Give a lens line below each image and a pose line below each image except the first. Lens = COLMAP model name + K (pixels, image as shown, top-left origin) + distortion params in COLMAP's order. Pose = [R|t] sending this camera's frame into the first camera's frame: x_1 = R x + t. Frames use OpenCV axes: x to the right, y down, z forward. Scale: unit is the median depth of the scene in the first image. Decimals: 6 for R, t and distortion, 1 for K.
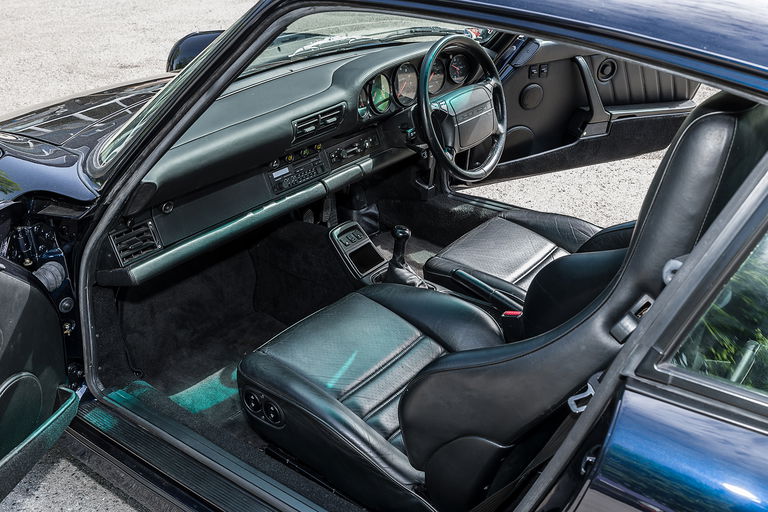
lens RADIAL K [[810.7, 0, 384.0], [0, 810.7, 256.0], [0, 0, 1]] dist [-0.002958, 0.018093]
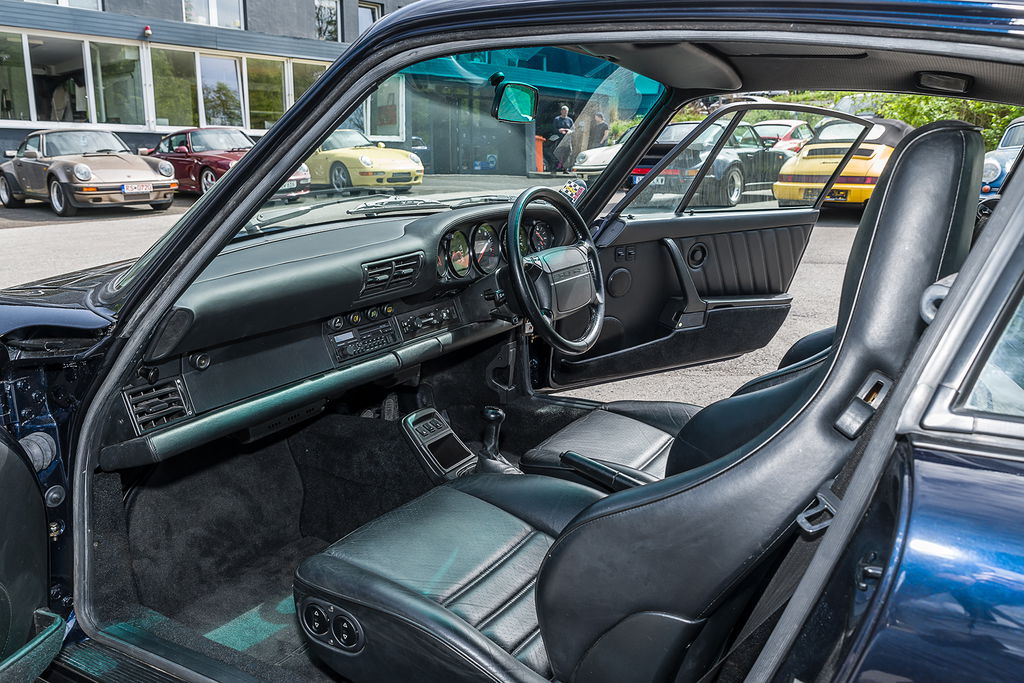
lens RADIAL K [[882.4, 0, 512.0], [0, 882.4, 341.5], [0, 0, 1]] dist [-0.005139, -0.004004]
pose [[0.992488, -0.025760, 0.119601, -0.067710], [0.054035, 0.969363, -0.239616, 0.120774], [-0.109764, 0.244279, 0.963473, 0.143702]]
